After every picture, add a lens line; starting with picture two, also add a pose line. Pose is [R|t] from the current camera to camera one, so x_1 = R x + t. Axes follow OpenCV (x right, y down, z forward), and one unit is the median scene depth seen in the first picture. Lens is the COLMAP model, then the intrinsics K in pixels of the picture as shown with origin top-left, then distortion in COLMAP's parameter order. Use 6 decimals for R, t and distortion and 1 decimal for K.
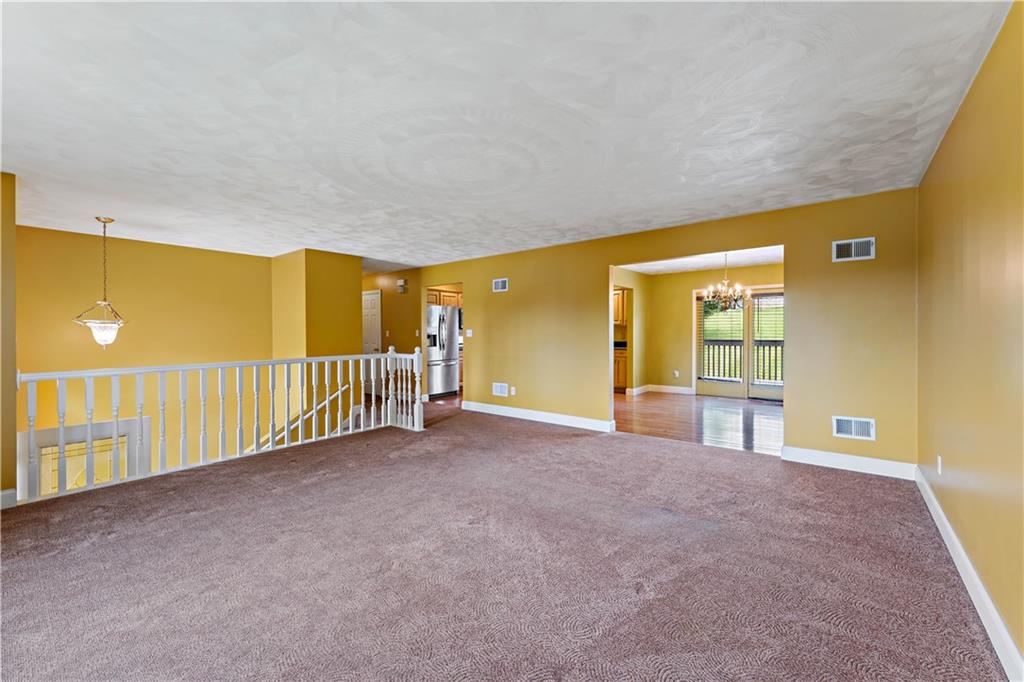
lens RADIAL K [[410.7, 0, 506.7], [0, 410.7, 334.2], [0, 0, 1]] dist [0.000100, 0.000901]
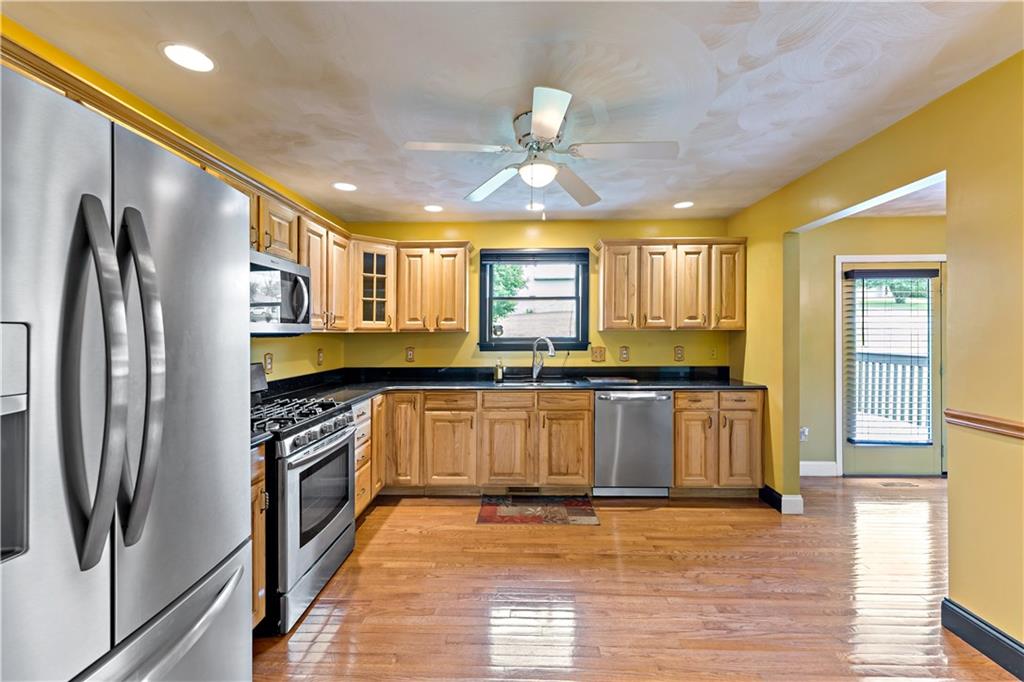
lens RADIAL K [[410.7, 0, 506.3], [0, 410.7, 333.0], [0, 0, 1]] dist [0.000100, 0.000901]
pose [[0.790010, 0.003222, 0.613086, -0.138993], [0.001704, 0.999971, -0.007451, -0.015237], [-0.613092, 0.006931, 0.789981, 0.839930]]
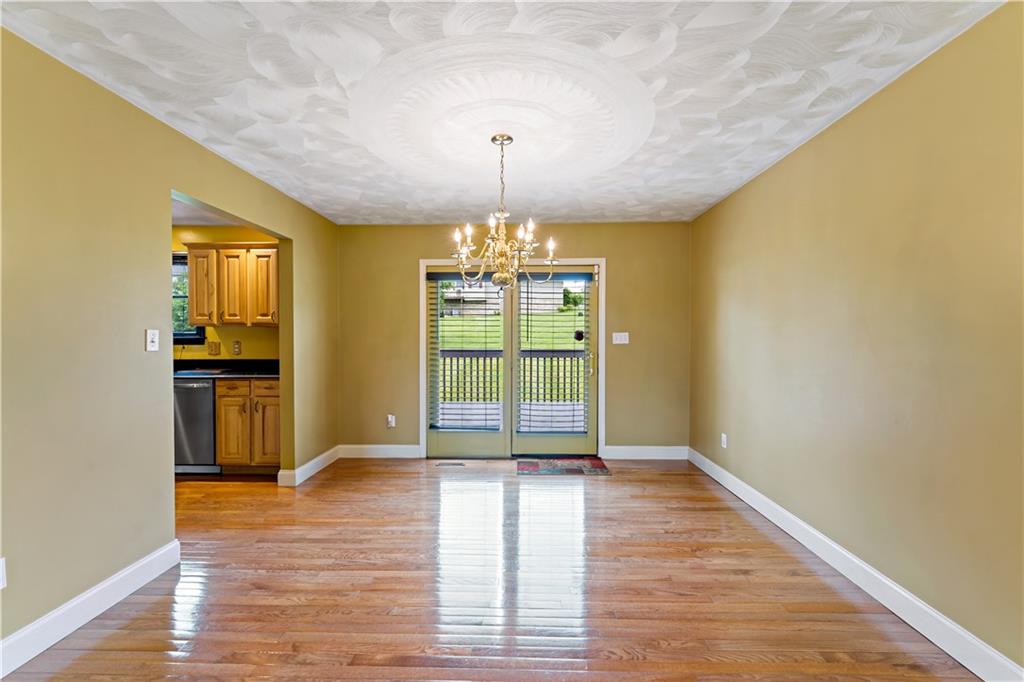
lens RADIAL K [[410.7, 0, 513.3], [0, 410.7, 342.9], [0, 0, 1]] dist [0.000100, 0.000901]
pose [[0.789437, -0.008540, 0.613772, 0.218585], [-0.001844, 0.999866, 0.016284, -0.009815], [-0.613828, -0.013987, 0.789316, 0.499629]]
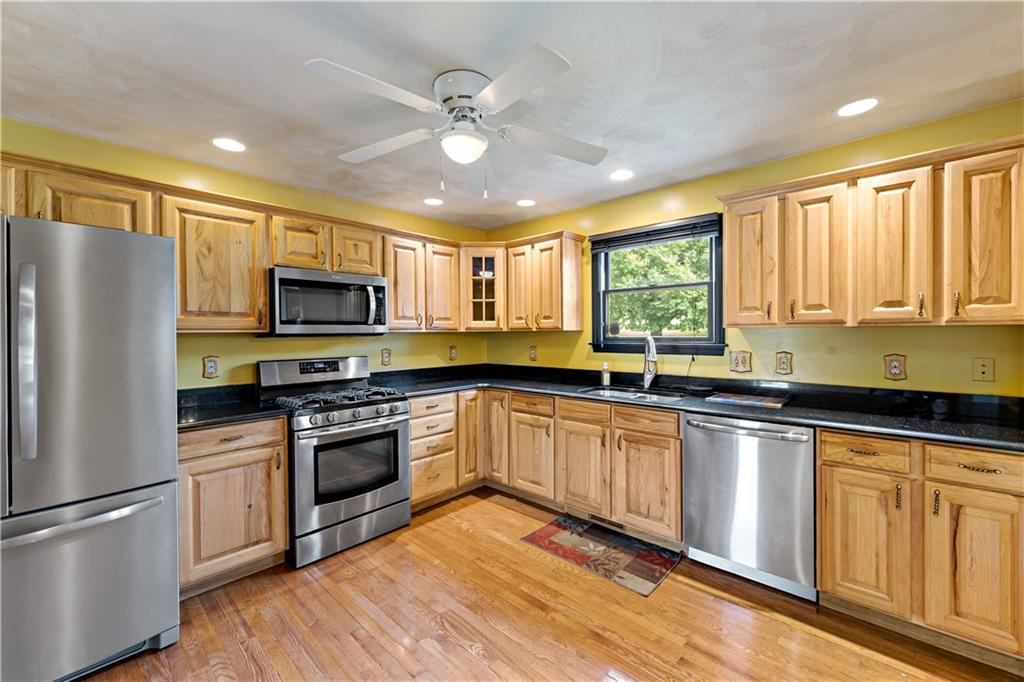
lens RADIAL K [[410.7, 0, 516.5], [0, 410.7, 332.3], [0, 0, 1]] dist [0.000100, 0.000901]
pose [[0.999032, -0.001632, -0.043952, 0.072415], [0.001545, 0.999997, -0.002015, -0.017373], [0.043955, 0.001946, 0.999032, 0.810580]]
